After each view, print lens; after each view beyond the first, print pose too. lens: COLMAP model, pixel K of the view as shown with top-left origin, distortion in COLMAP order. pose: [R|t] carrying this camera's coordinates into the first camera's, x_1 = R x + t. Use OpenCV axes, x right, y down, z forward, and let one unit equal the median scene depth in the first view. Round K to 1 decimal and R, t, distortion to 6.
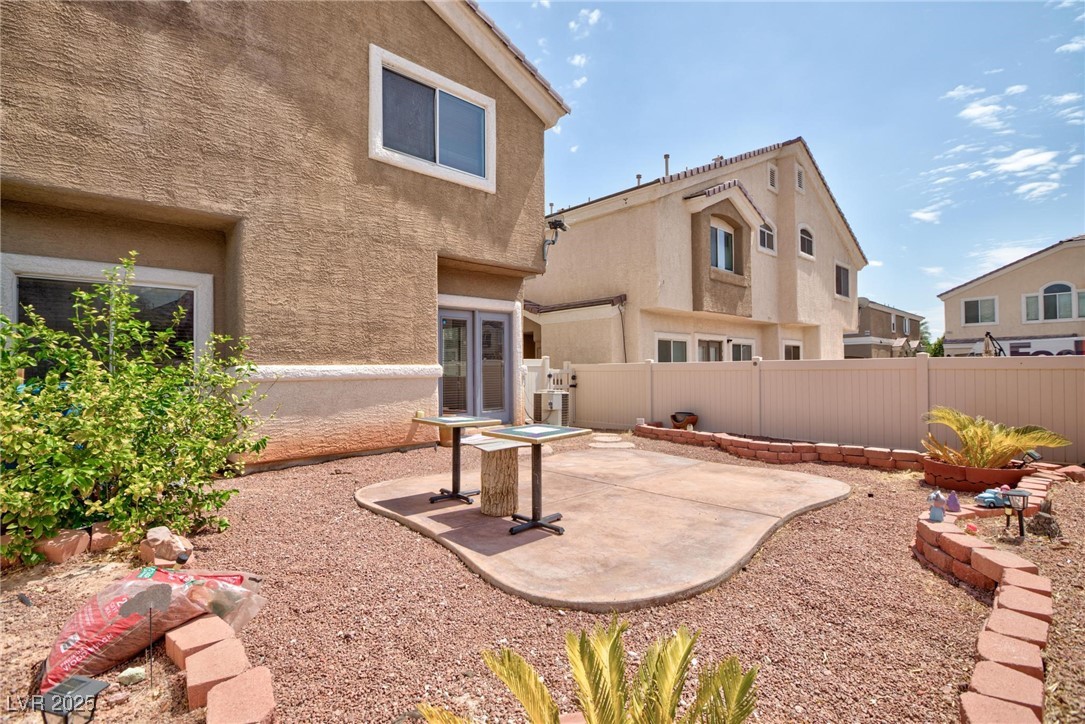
lens RADIAL K [[506.4, 0, 540.2], [0, 506.4, 357.0], [0, 0, 1]] dist [-0.000218, 0.000681]
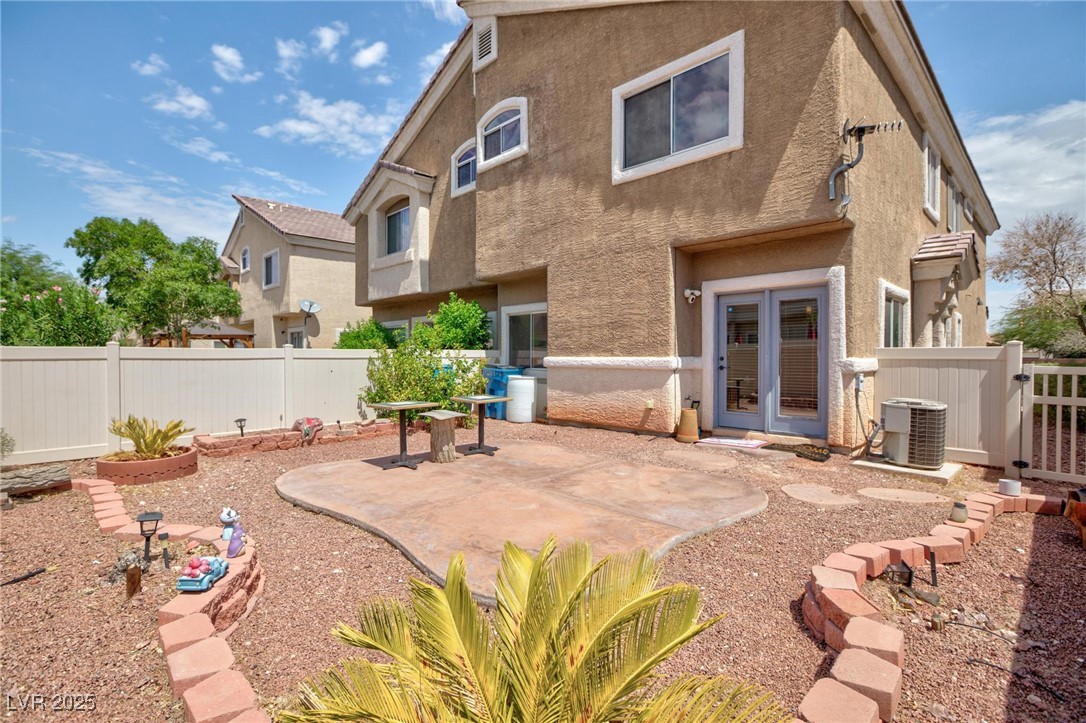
lens RADIAL K [[506.8, 0, 540.7], [0, 506.8, 356.5], [0, 0, 1]] dist [-0.000218, 0.000681]
pose [[0.029171, 0.010833, -0.999516, 0.848587], [0.021038, 0.999713, 0.011449, -0.002984], [0.999353, -0.021362, 0.028934, 0.763408]]
